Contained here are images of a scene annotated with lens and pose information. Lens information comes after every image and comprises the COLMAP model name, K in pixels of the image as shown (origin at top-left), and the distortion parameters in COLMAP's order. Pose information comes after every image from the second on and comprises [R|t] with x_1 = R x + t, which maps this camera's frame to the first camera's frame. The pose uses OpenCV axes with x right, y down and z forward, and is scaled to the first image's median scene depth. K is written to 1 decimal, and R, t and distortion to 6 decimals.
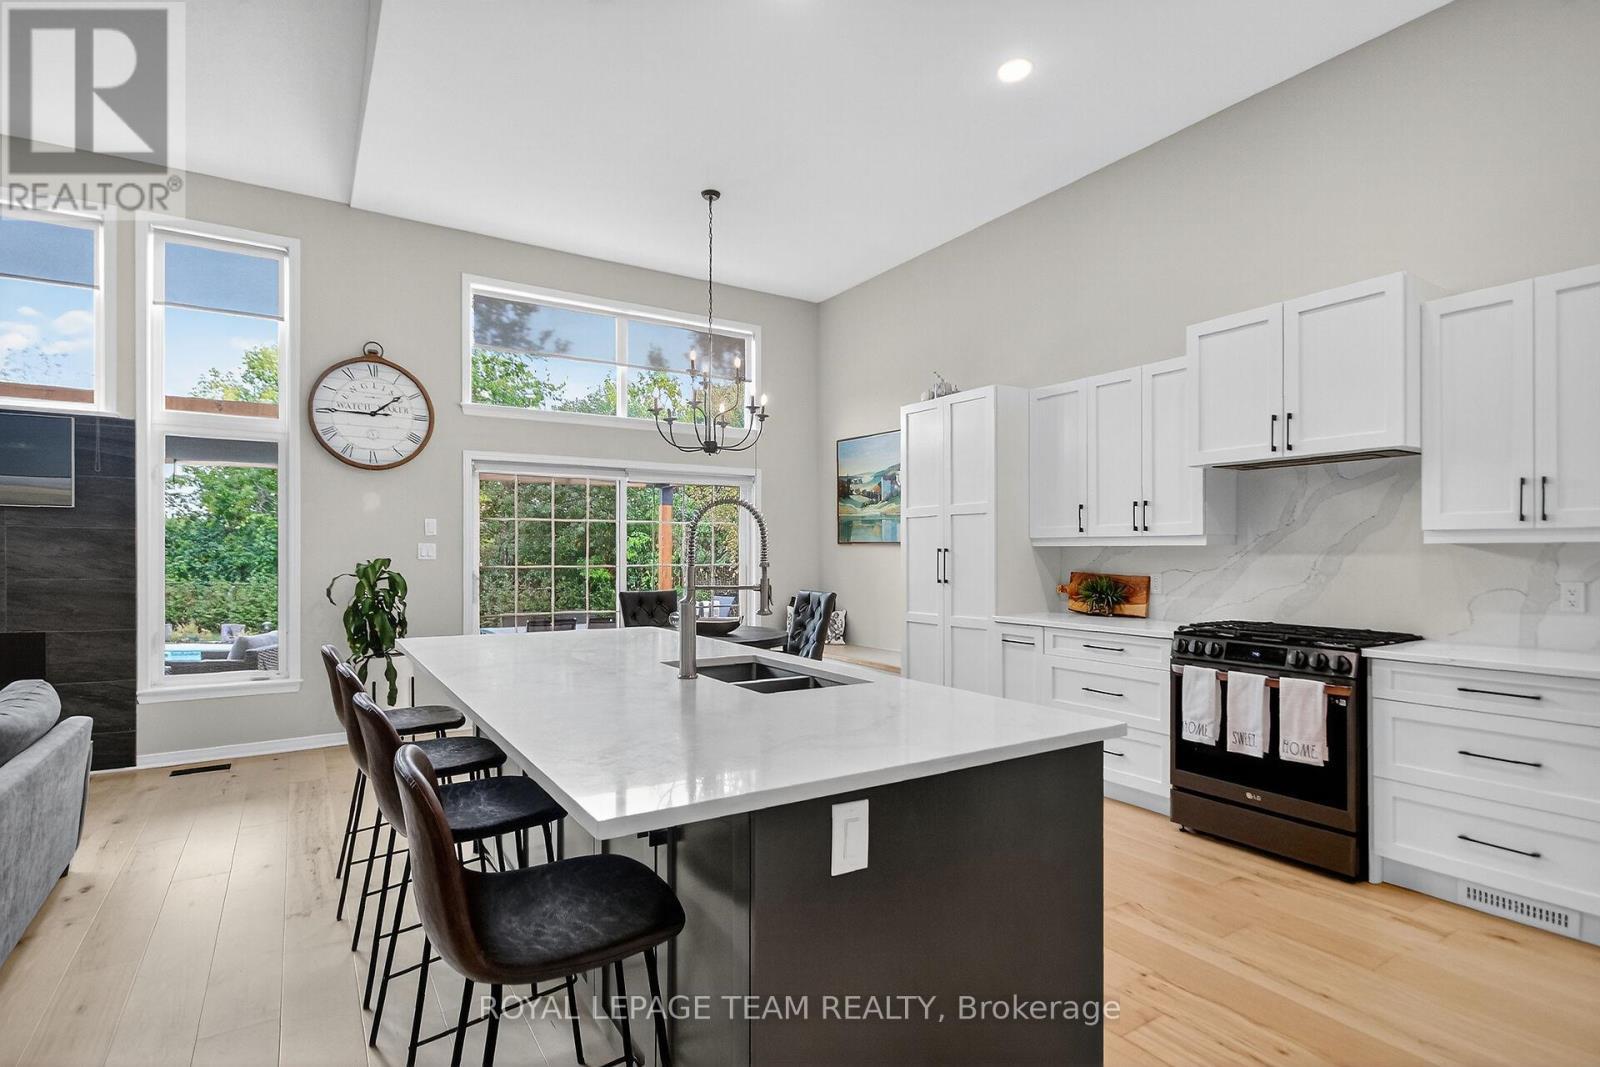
lens RADIAL K [[779.3, 0, 796.9], [0, 779.3, 552.8], [0, 0, 1]] dist [0.000356, -0.000632]
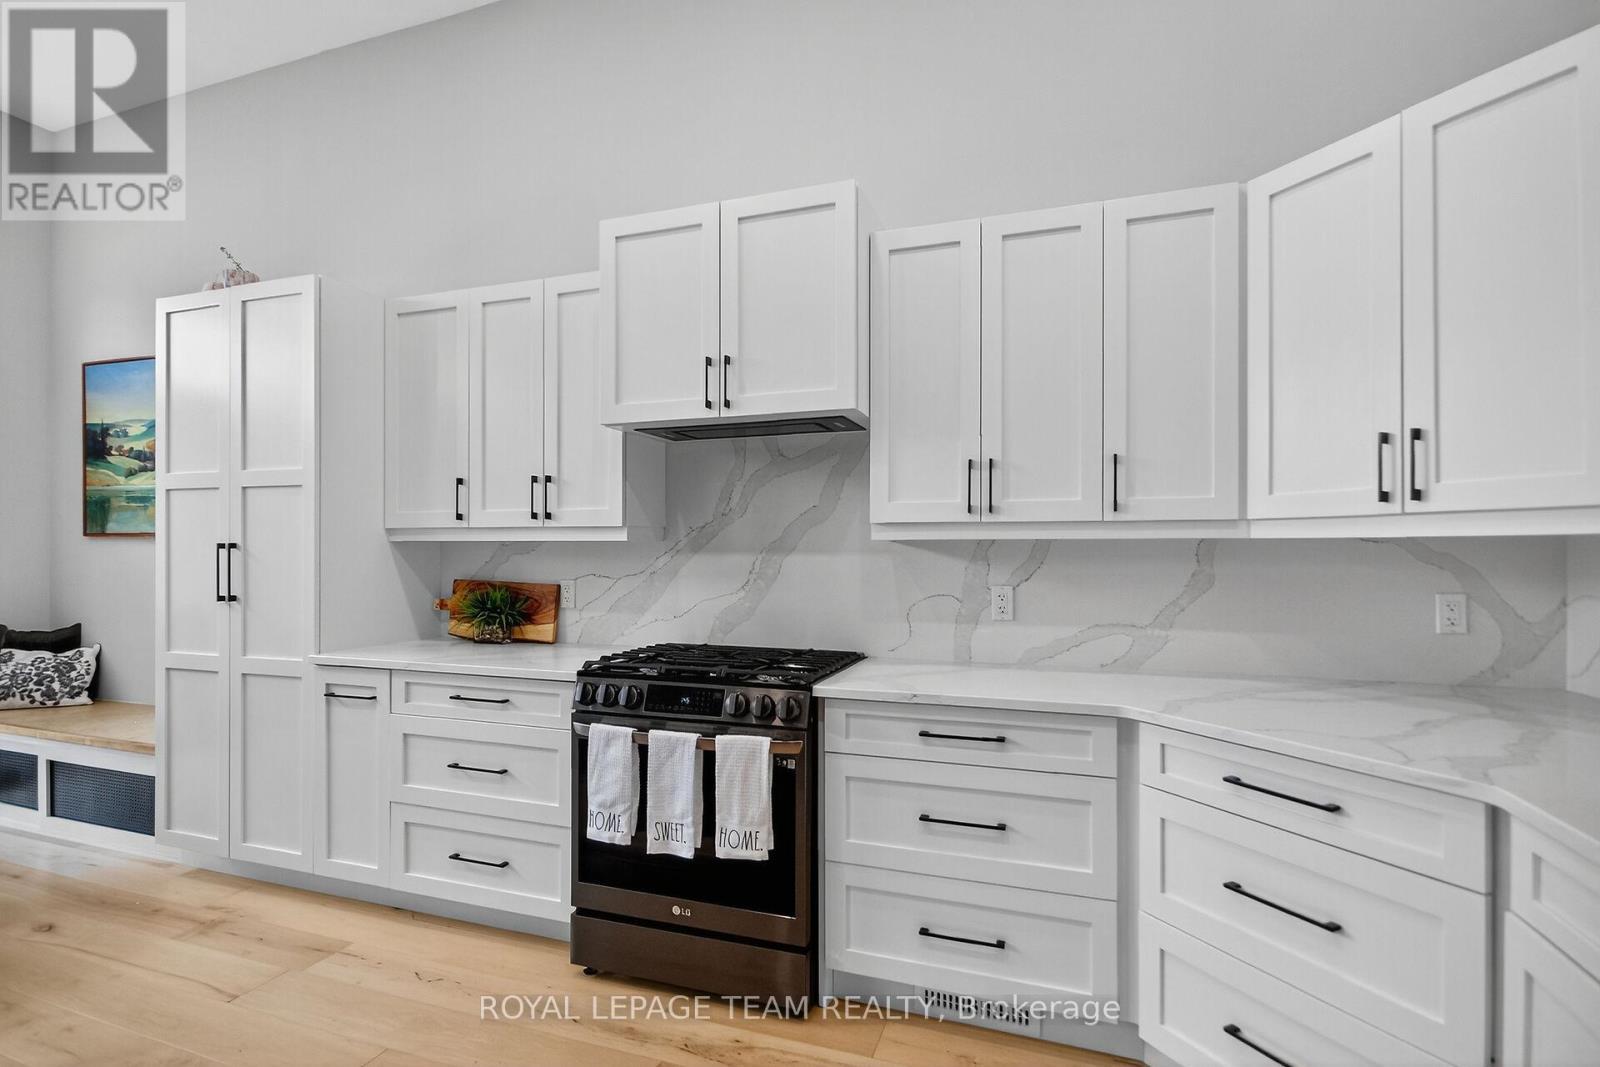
lens RADIAL K [[779.3, 0, 796.9], [0, 779.3, 552.8], [0, 0, 1]] dist [0.000356, -0.000632]
pose [[0.789156, 0.001242, 0.614191, 0.218333], [-0.001782, 0.999998, 0.000267, 0.000918], [-0.614190, -0.001305, 0.789157, 0.355497]]
